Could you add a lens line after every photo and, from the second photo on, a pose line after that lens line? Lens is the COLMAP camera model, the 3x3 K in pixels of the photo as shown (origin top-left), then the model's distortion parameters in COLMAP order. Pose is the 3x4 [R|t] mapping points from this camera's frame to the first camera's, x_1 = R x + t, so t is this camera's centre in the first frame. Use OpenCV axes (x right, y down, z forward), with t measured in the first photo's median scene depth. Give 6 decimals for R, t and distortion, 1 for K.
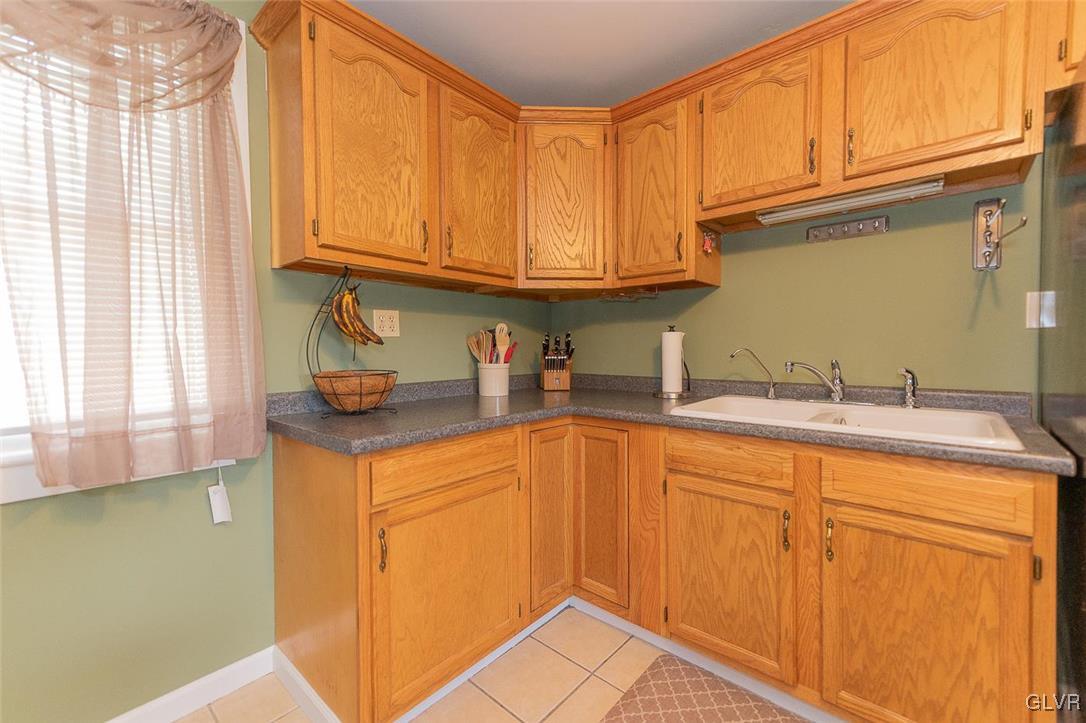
lens RADIAL K [[448.3, 0, 540.0], [0, 448.3, 359.5], [0, 0, 1]] dist [0.017008, -0.000326]
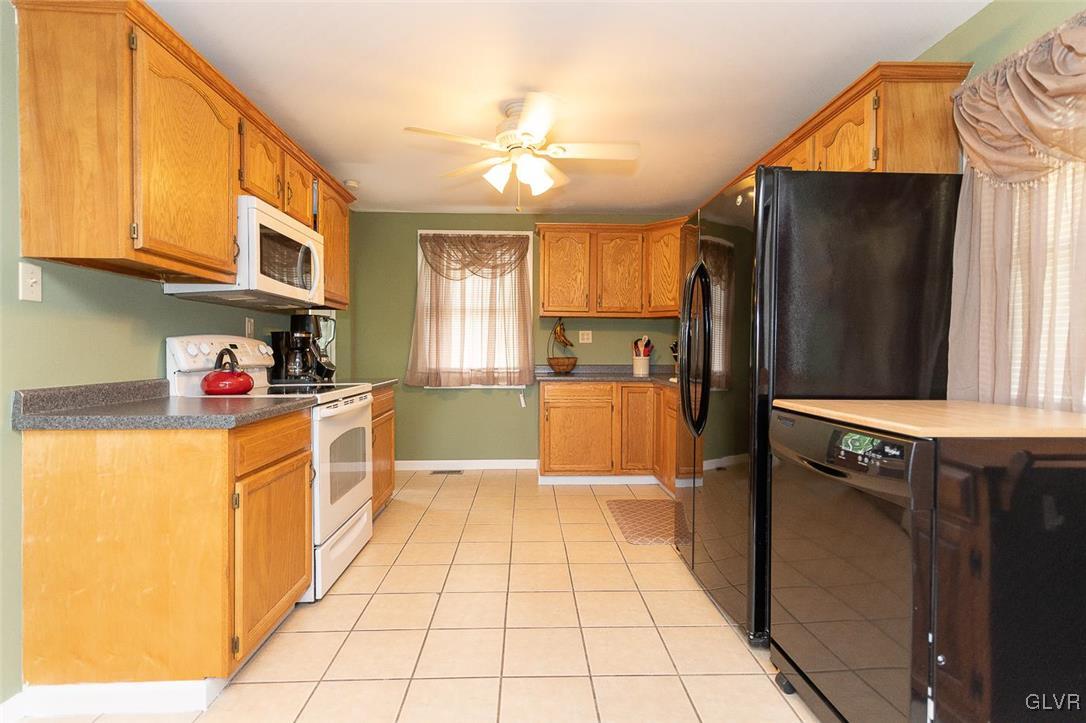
lens RADIAL K [[523.1, 0, 543.0], [0, 523.1, 361.5], [0, 0, 1]] dist [-0.000366, -0.000031]
pose [[0.689333, 0.027579, -0.723920, 1.566786], [-0.026146, 0.999571, 0.013185, 0.014438], [0.723973, 0.009839, 0.689758, -1.045933]]
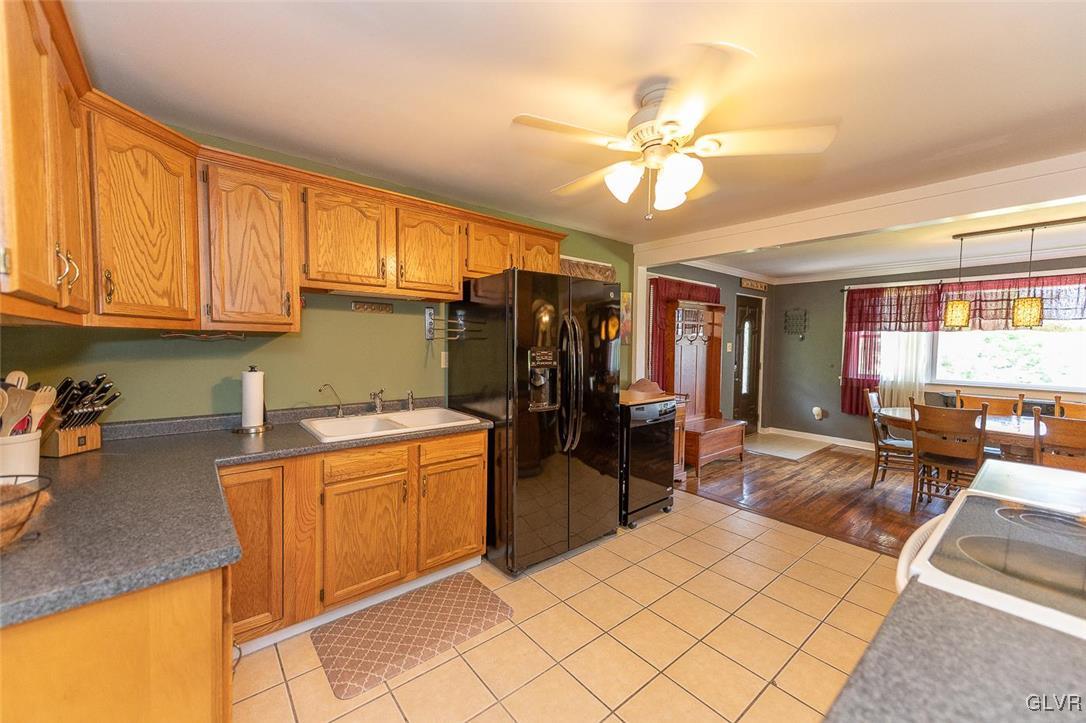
lens RADIAL K [[426.9, 0, 539.9], [0, 426.9, 359.3], [0, 0, 1]] dist [0.024665, -0.000090]
pose [[0.144871, -0.033199, 0.988893, -0.817300], [0.008239, 0.999443, 0.032346, -0.150041], [-0.989416, 0.003461, 0.145064, 0.183378]]
